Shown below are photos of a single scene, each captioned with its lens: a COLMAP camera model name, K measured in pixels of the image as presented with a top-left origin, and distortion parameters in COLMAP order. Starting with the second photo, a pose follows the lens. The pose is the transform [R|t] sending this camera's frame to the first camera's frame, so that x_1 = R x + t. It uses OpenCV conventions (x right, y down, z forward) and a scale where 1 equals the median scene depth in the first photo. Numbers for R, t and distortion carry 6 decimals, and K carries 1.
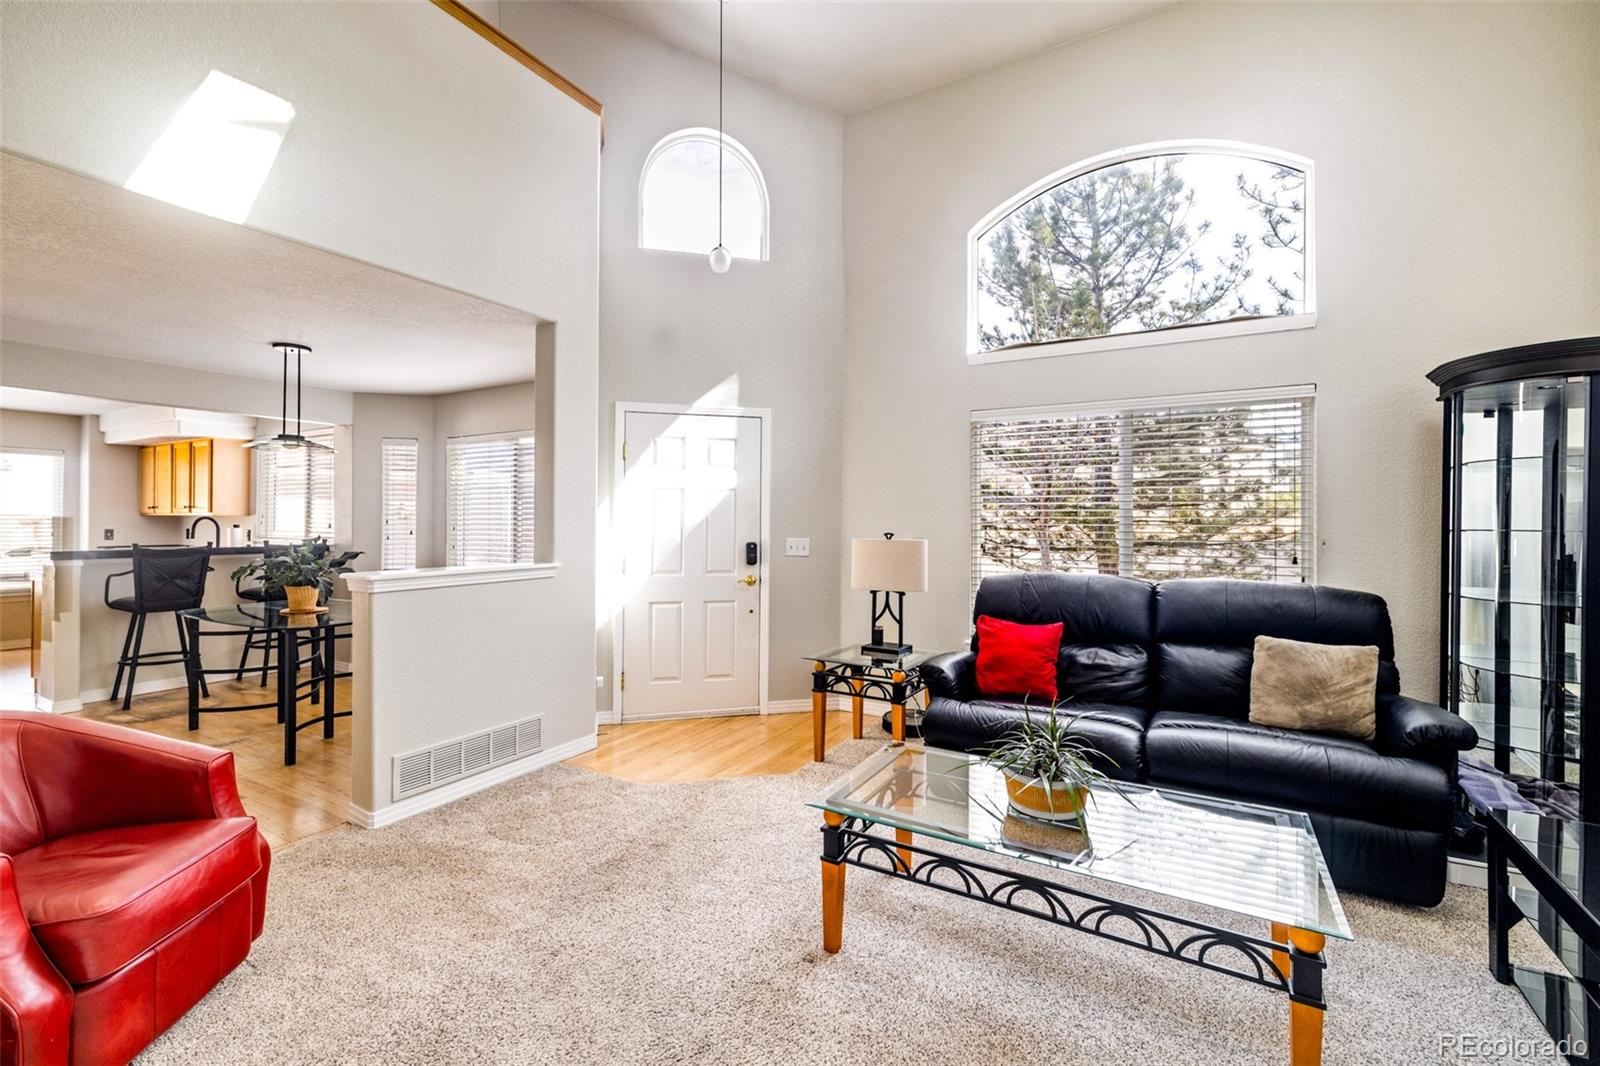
lens RADIAL K [[689.3, 0, 798.9], [0, 689.3, 525.3], [0, 0, 1]] dist [0.000226, 0.000127]
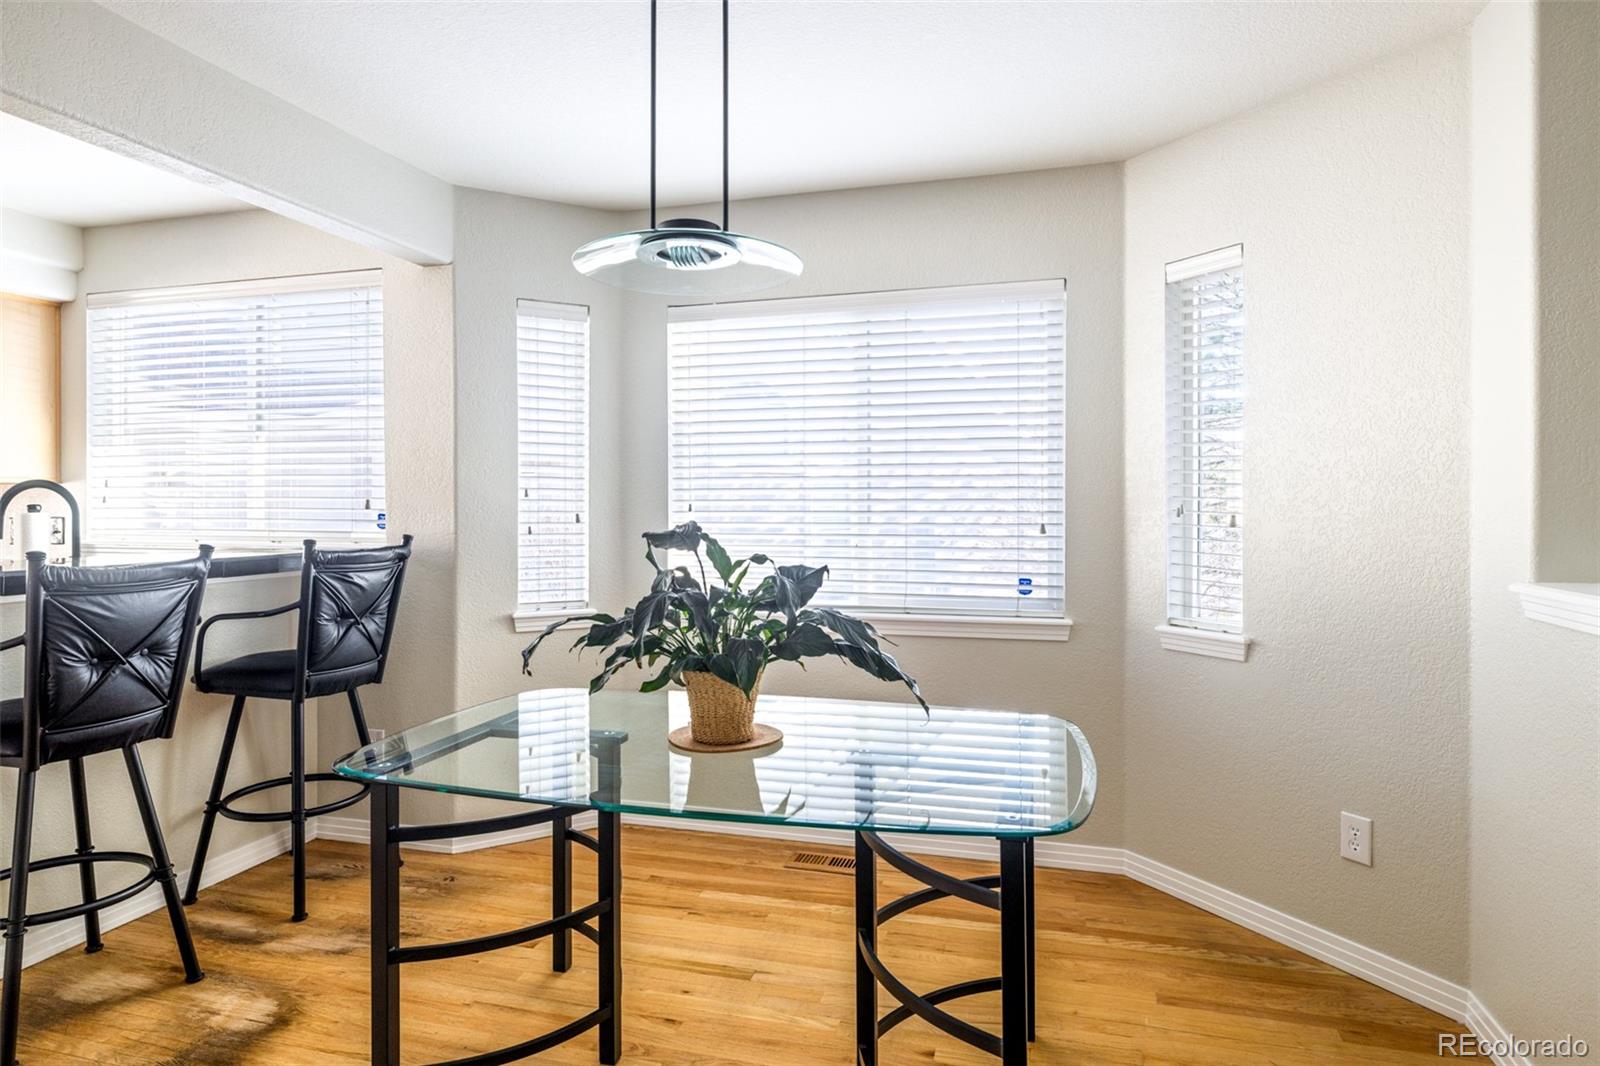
lens RADIAL K [[898.2, 0, 801.2], [0, 898.2, 507.3], [0, 0, 1]] dist [-0.000134, -0.000050]
pose [[0.969875, -0.007101, 0.243501, -0.753643], [0.007799, 0.999968, -0.001904, 0.007890], [-0.243480, 0.003746, 0.969899, 0.540106]]
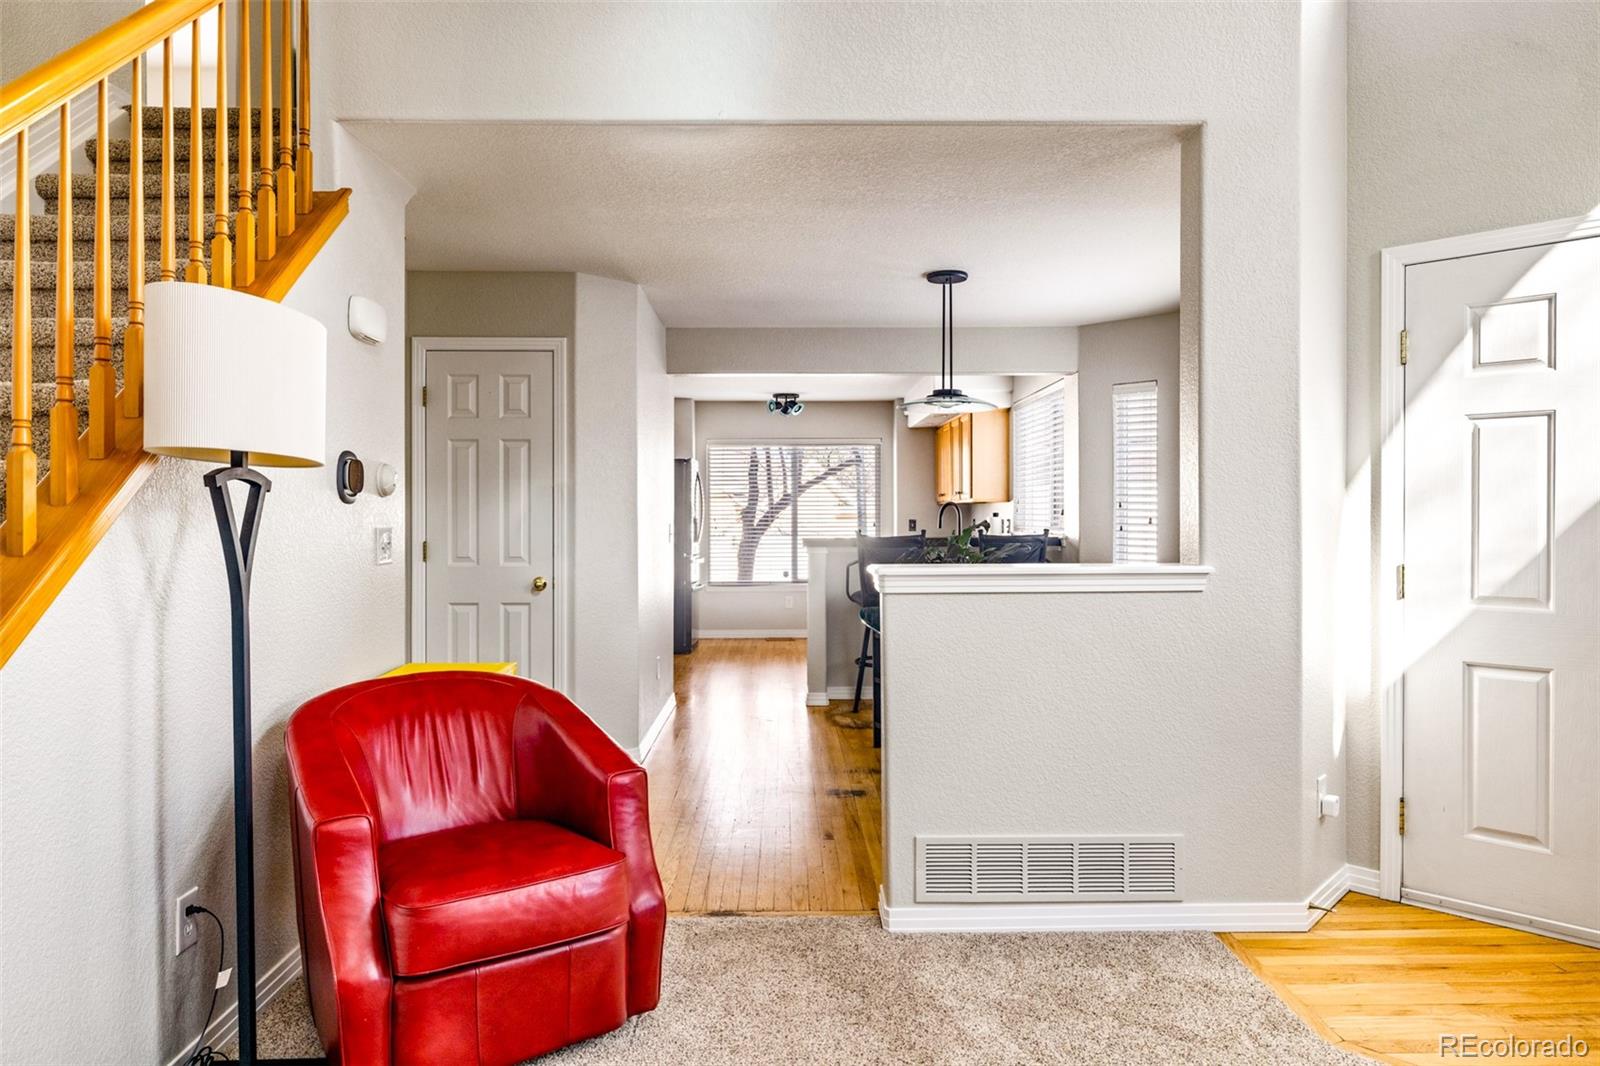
lens RADIAL K [[1006.8, 0, 800.0], [0, 1006.8, 533.0], [0, 0, 1]] dist [0.002170, 0.001357]
pose [[0.513498, 0.008191, -0.858052, 0.142658], [-0.000389, 0.999957, 0.009312, 0.017755], [0.858091, -0.004448, 0.513478, 0.269270]]
